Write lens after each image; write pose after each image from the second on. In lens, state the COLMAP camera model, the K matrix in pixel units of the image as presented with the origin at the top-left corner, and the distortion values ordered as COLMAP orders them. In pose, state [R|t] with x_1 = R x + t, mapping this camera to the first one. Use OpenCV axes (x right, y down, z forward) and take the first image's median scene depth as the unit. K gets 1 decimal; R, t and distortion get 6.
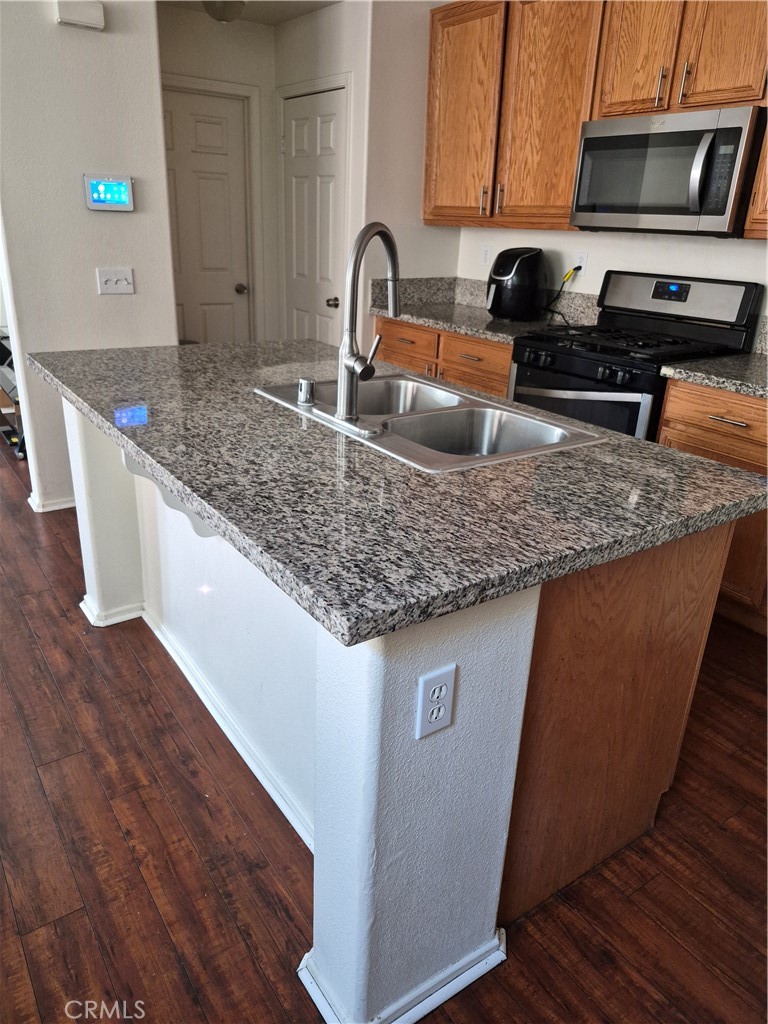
lens RADIAL K [[717.0, 0, 375.2], [0, 717.0, 505.4], [0, 0, 1]] dist [0.058212, -0.057467]
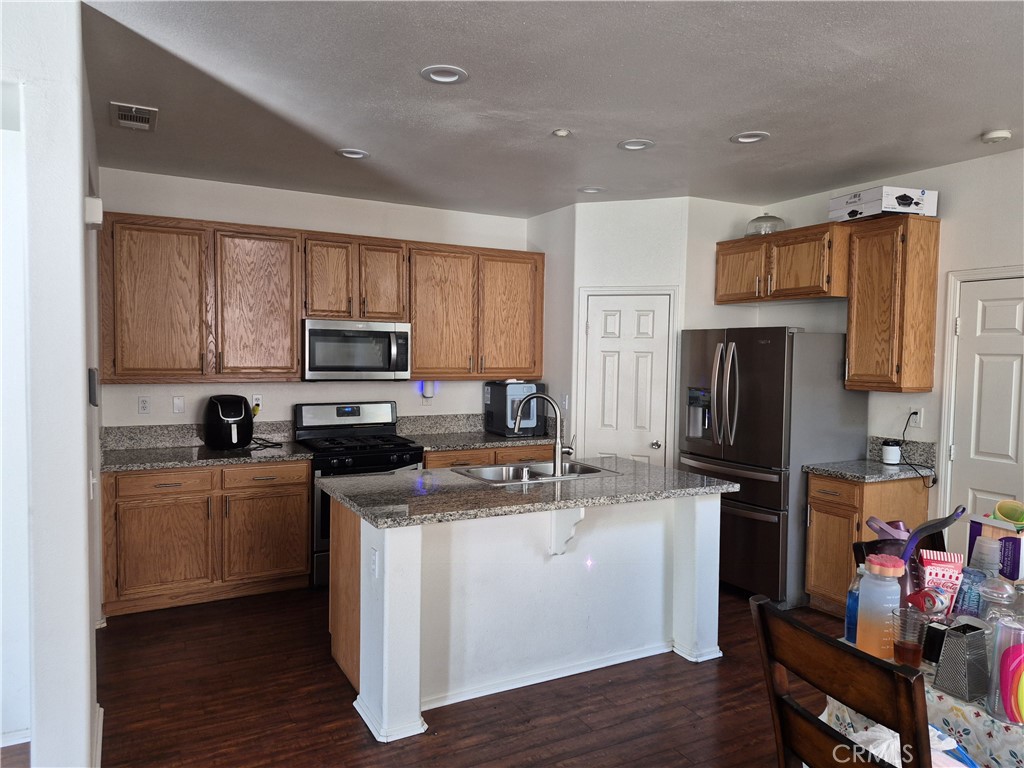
lens RADIAL K [[717.0, 0, 494.5], [0, 717.0, 385.3], [0, 0, 1]] dist [0.058212, -0.057467]
pose [[0.118088, -0.083067, 0.989523, -2.262034], [0.359851, 0.932341, 0.035323, -0.541561], [-0.925507, 0.351910, 0.139990, 0.805782]]
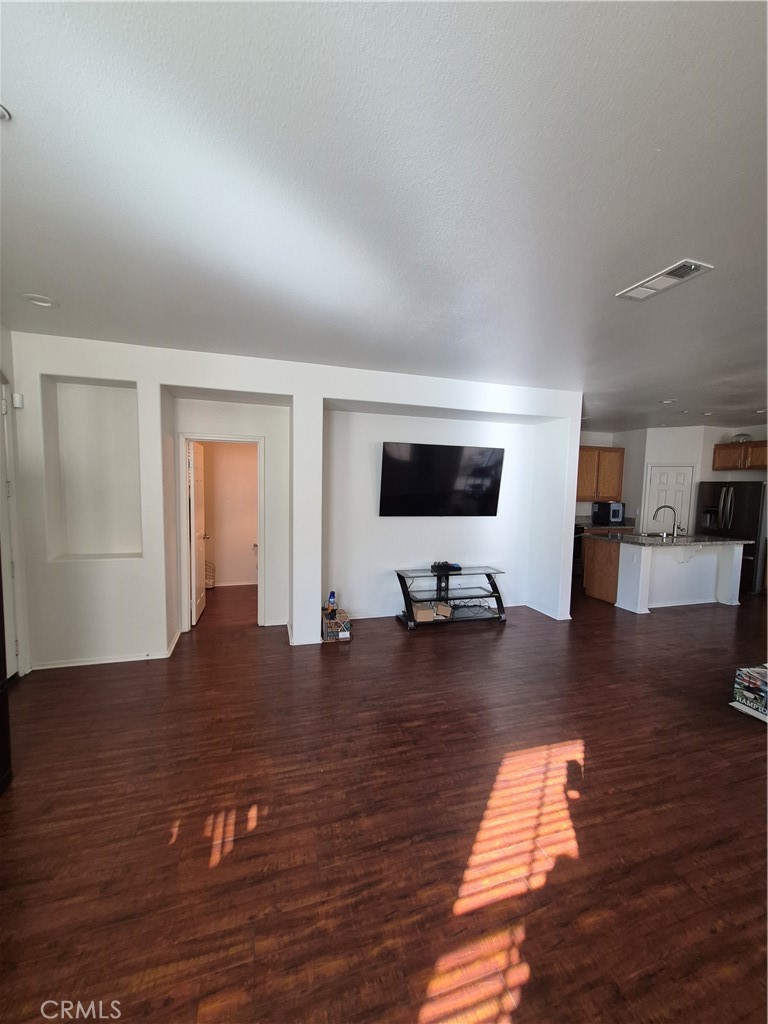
lens RADIAL K [[400.4, 0, 382.4], [0, 400.4, 516.5], [0, 0, 1]] dist [0.003822, 0.000322]
pose [[0.299606, -0.100757, 0.948728, -4.012521], [0.341994, 0.939666, -0.008206, -1.104601], [-0.890660, 0.326918, 0.315988, 2.119067]]
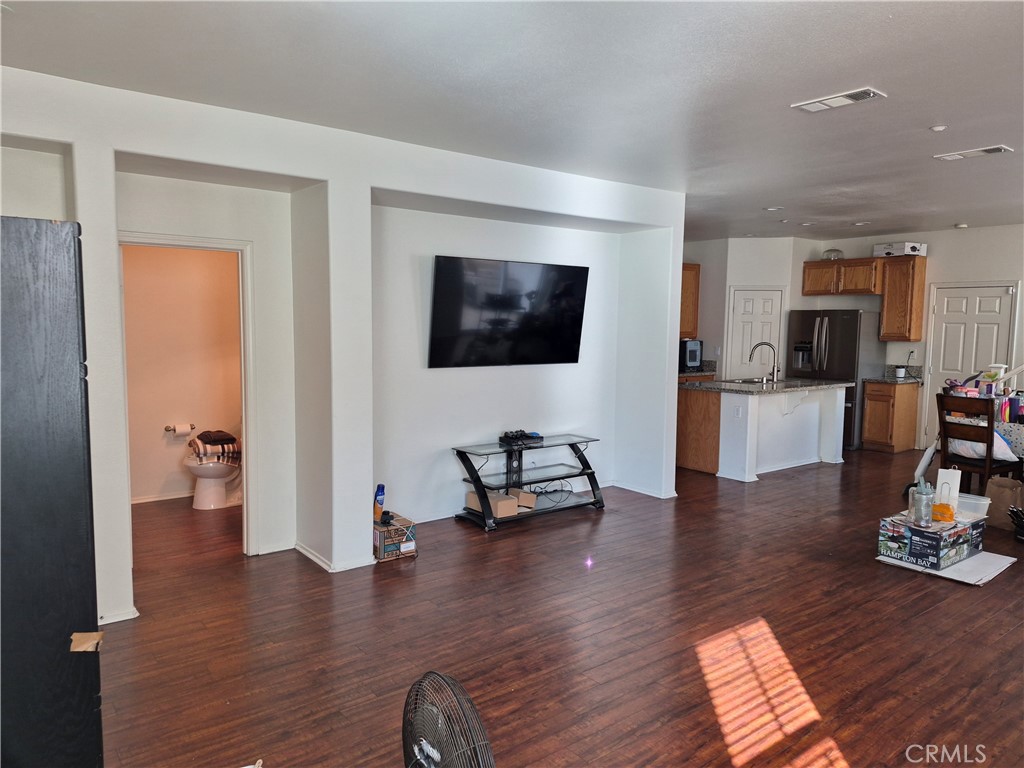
lens RADIAL K [[707.9, 0, 517.6], [0, 707.9, 384.7], [0, 0, 1]] dist [0.096451, -0.116741]
pose [[-0.066261, -0.124758, 0.989972, -4.616767], [0.354249, 0.924578, 0.140227, -1.369072], [-0.932801, 0.359988, -0.017068, 2.710846]]
